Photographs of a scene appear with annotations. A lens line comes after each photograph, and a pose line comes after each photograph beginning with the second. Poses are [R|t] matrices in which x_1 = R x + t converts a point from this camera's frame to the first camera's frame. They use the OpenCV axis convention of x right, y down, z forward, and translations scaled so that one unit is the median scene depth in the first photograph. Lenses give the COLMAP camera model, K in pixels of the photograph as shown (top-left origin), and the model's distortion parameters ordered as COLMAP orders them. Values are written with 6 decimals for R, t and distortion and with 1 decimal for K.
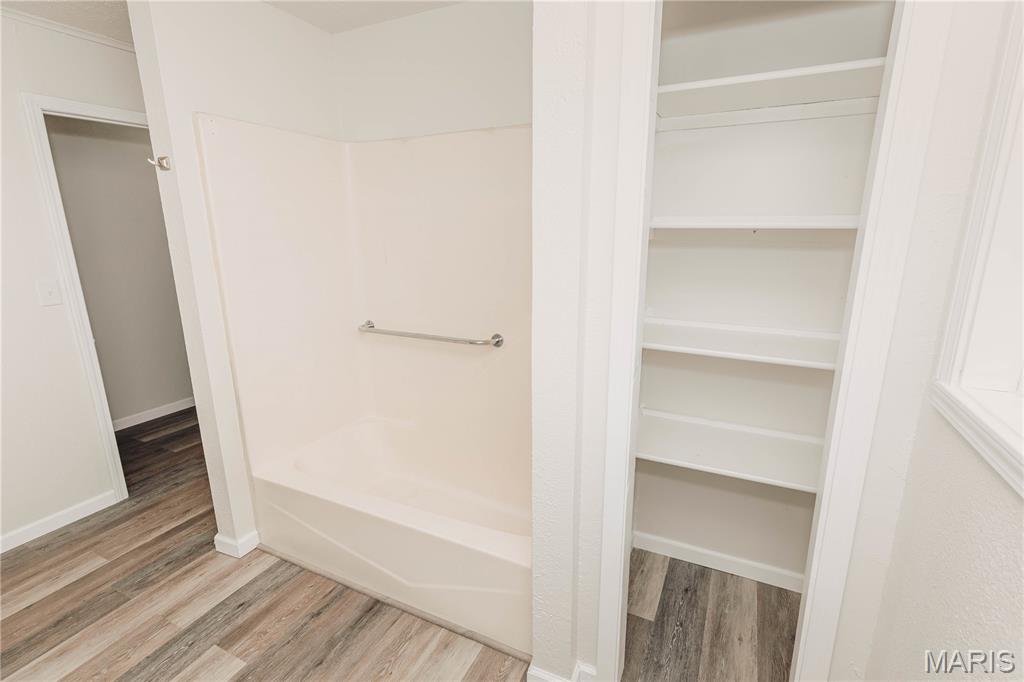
lens RADIAL K [[471.0, 0, 511.7], [0, 471.0, 340.1], [0, 0, 1]] dist [0.008801, -0.002274]
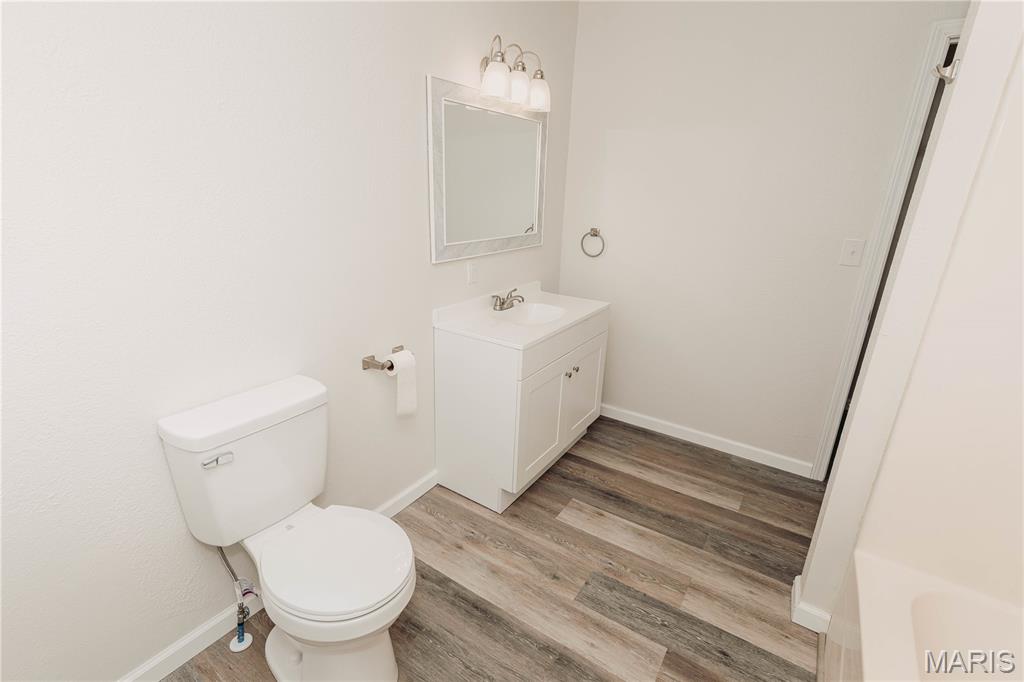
lens RADIAL K [[471.0, 0, 520.5], [0, 471.0, 336.5], [0, 0, 1]] dist [0.008801, -0.002274]
pose [[-0.109990, 0.305548, -0.945803, 0.052216], [-0.271237, 0.906232, 0.324307, -0.083380], [0.956208, 0.292207, -0.016801, 0.489843]]
